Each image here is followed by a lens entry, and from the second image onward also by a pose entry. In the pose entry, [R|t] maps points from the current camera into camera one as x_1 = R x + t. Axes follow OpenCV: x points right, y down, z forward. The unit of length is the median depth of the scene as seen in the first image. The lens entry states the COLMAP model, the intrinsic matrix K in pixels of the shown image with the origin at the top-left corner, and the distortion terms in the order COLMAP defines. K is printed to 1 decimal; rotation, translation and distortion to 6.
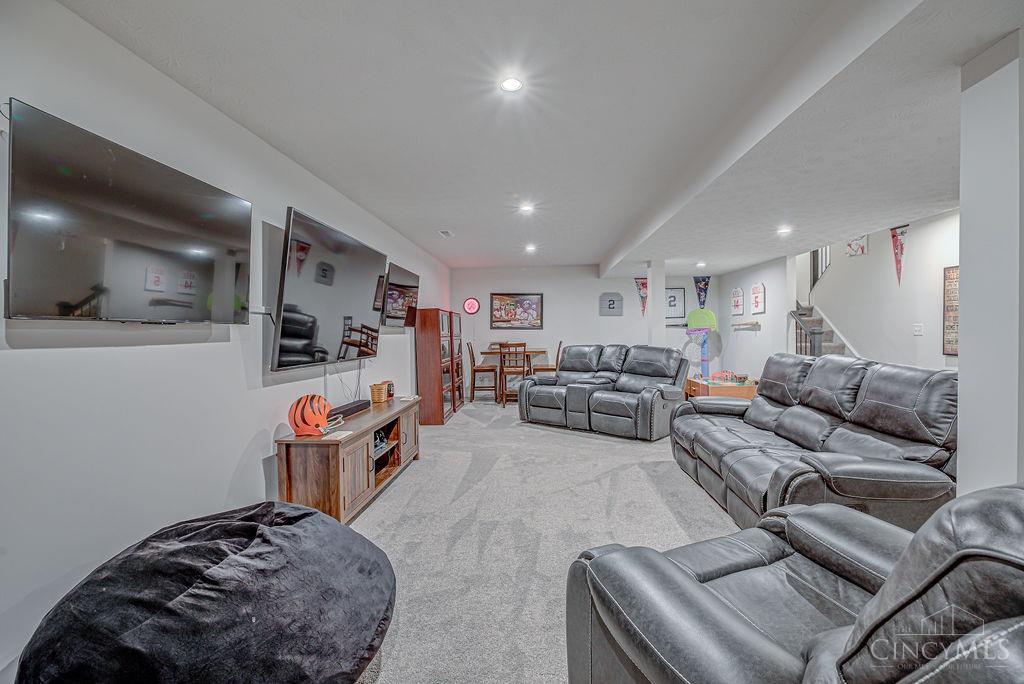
lens RADIAL K [[469.6, 0, 512.9], [0, 469.6, 341.7], [0, 0, 1]] dist [-0.002842, 0.000610]
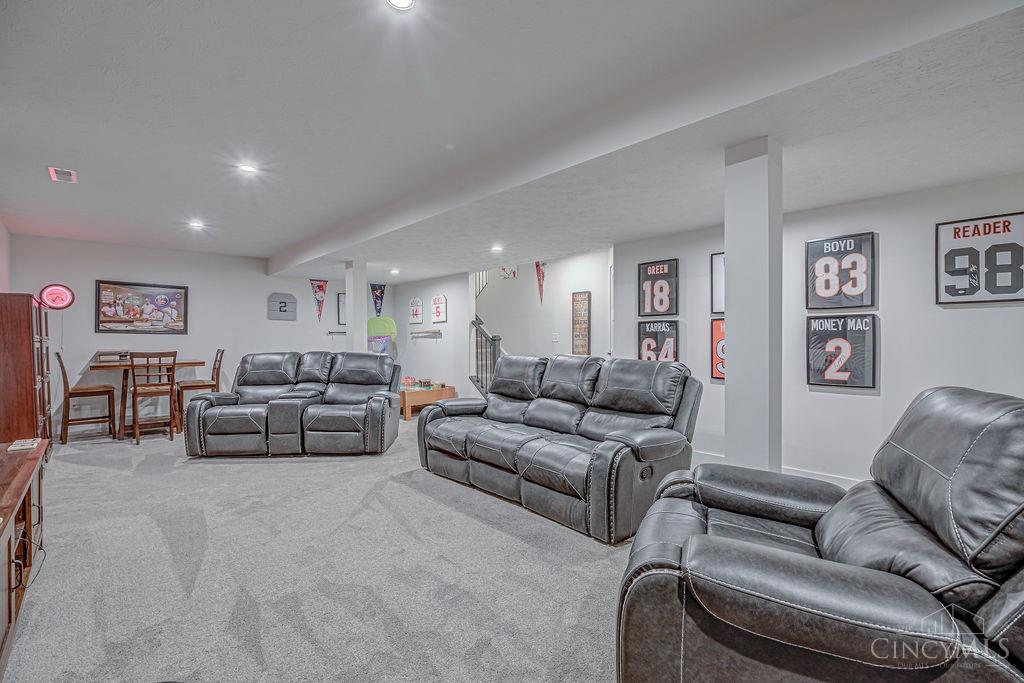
lens RADIAL K [[469.6, 0, 516.9], [0, 469.6, 347.0], [0, 0, 1]] dist [-0.002842, 0.000610]
pose [[0.699403, -0.001831, 0.714725, -0.152738], [0.011617, 0.999894, -0.008807, 0.010141], [-0.714633, 0.014463, 0.699350, 0.128541]]
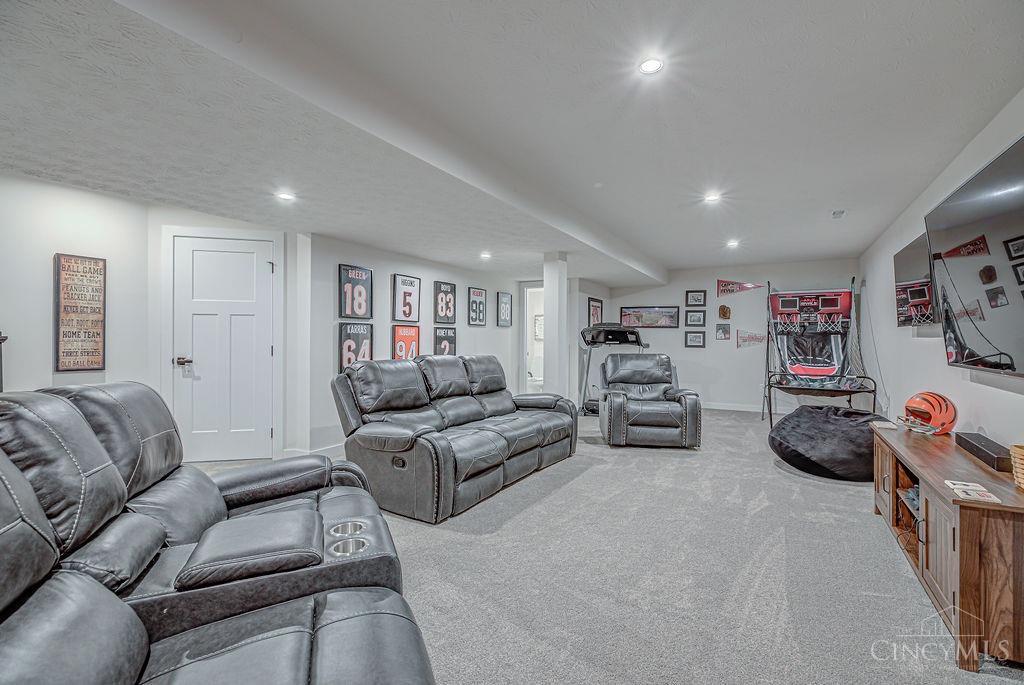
lens RADIAL K [[469.6, 0, 520.0], [0, 469.6, 338.7], [0, 0, 1]] dist [-0.002842, 0.000610]
pose [[-0.897635, 0.011555, 0.440589, -0.049512], [0.018846, 0.999748, 0.012176, -0.015193], [-0.440337, 0.019233, -0.897626, 1.119767]]
